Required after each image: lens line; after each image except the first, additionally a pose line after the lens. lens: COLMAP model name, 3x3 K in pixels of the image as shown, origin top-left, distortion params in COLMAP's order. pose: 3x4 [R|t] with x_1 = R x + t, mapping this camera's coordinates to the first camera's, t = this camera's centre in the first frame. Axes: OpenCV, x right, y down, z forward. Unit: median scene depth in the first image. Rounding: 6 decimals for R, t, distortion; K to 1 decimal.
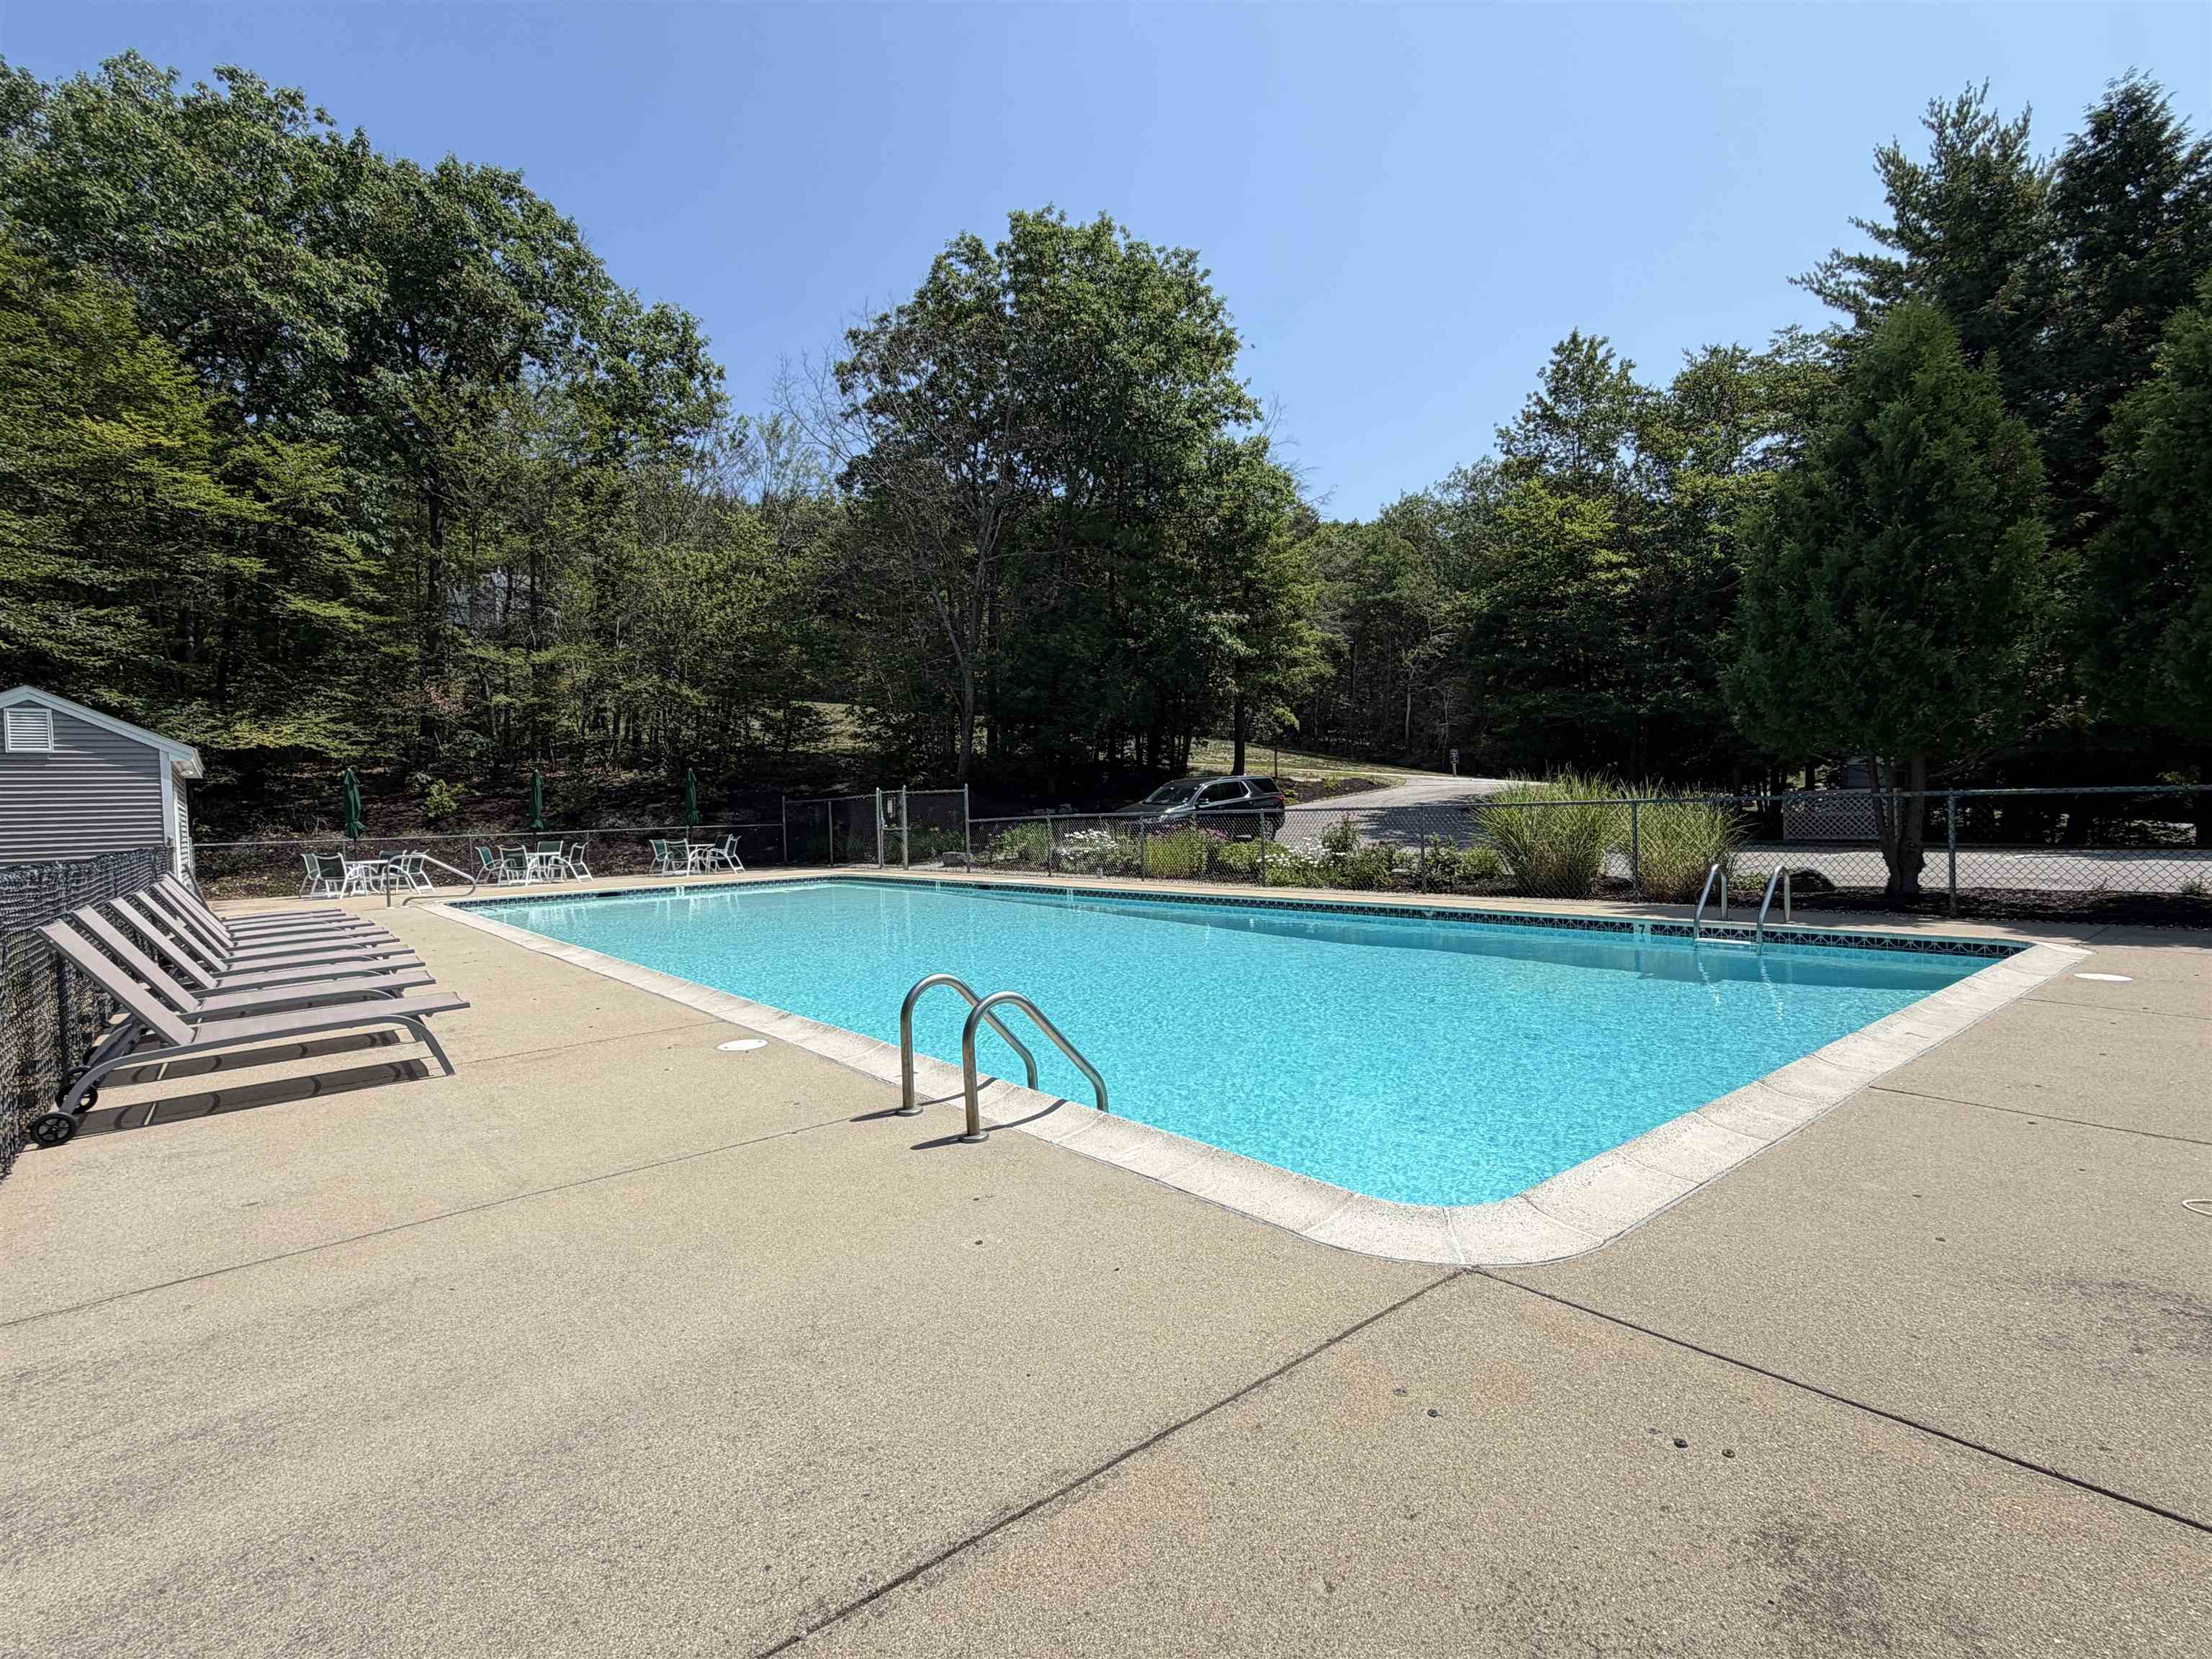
lens RADIAL K [[1074.8, 0, 1096.5], [0, 1074.8, 842.1], [0, 0, 1]] dist [-0.010742, 0.000391]
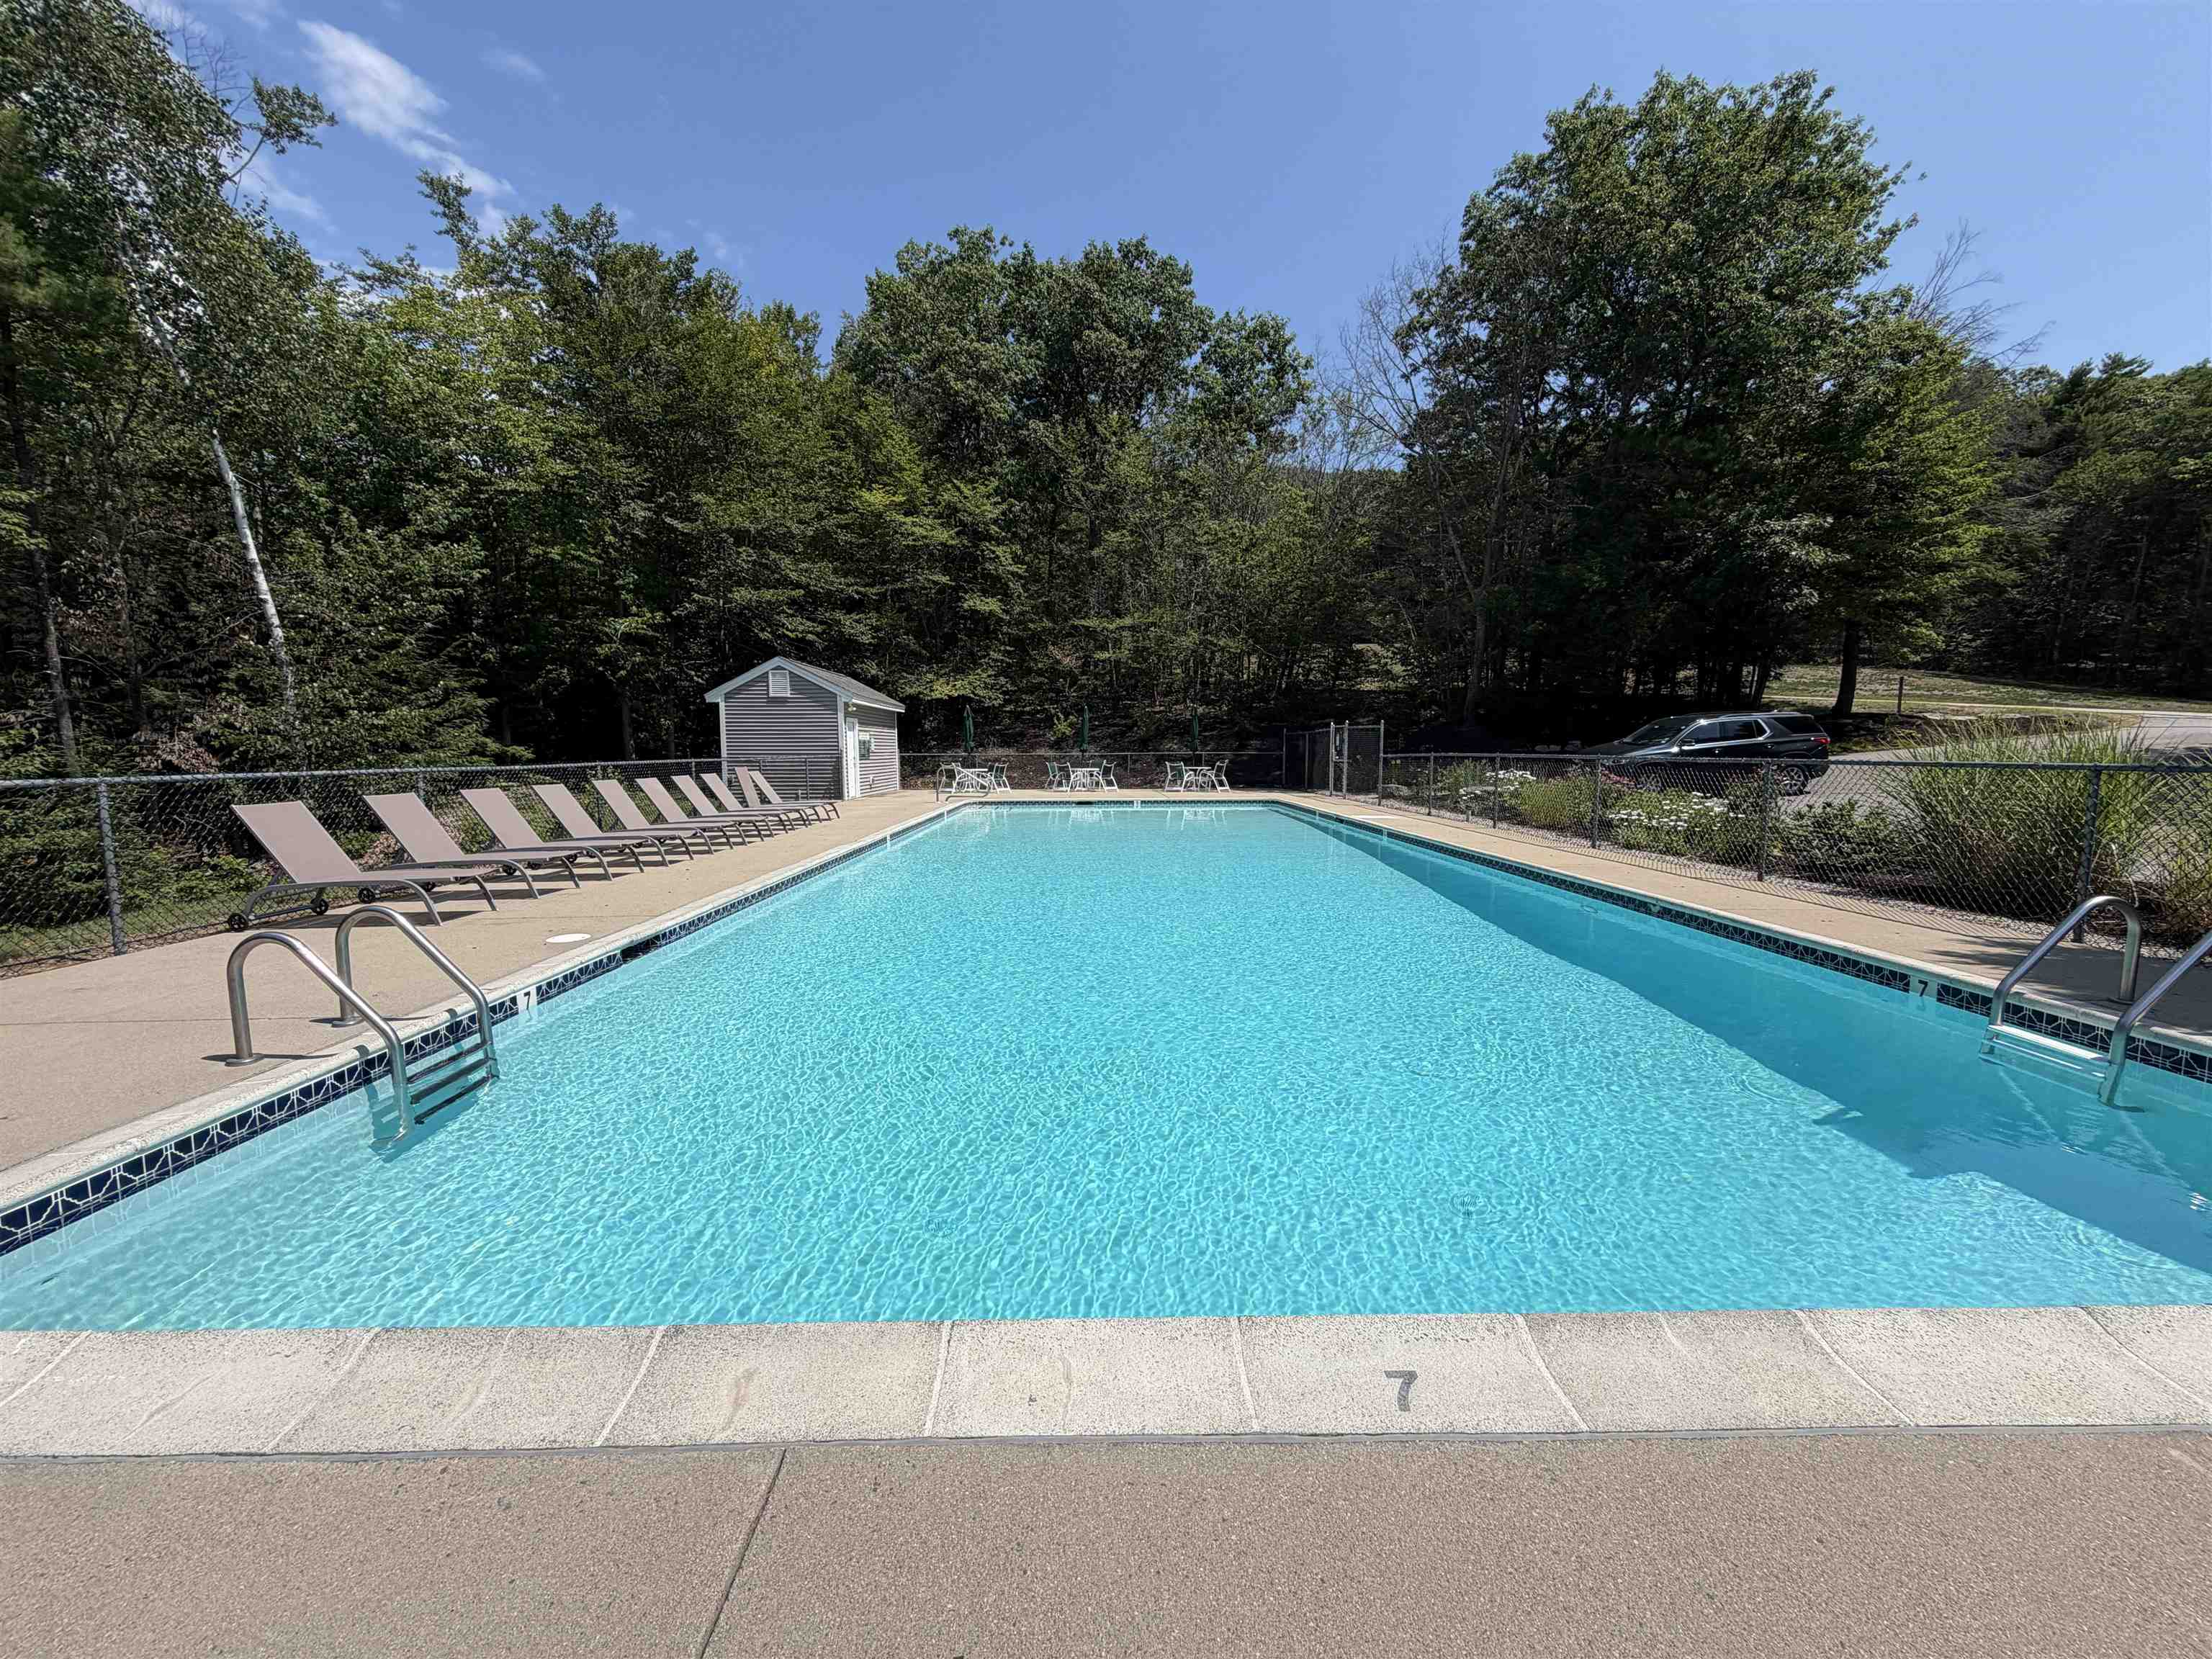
lens RADIAL K [[880.8, 0, 1093.7], [0, 880.8, 831.5], [0, 0, 1]] dist [-0.008835, 0.001604]
pose [[0.779226, 0.086917, -0.620687, 0.135578], [-0.039578, 0.995185, 0.089672, -0.008171], [0.625492, -0.045310, 0.778914, 0.109494]]
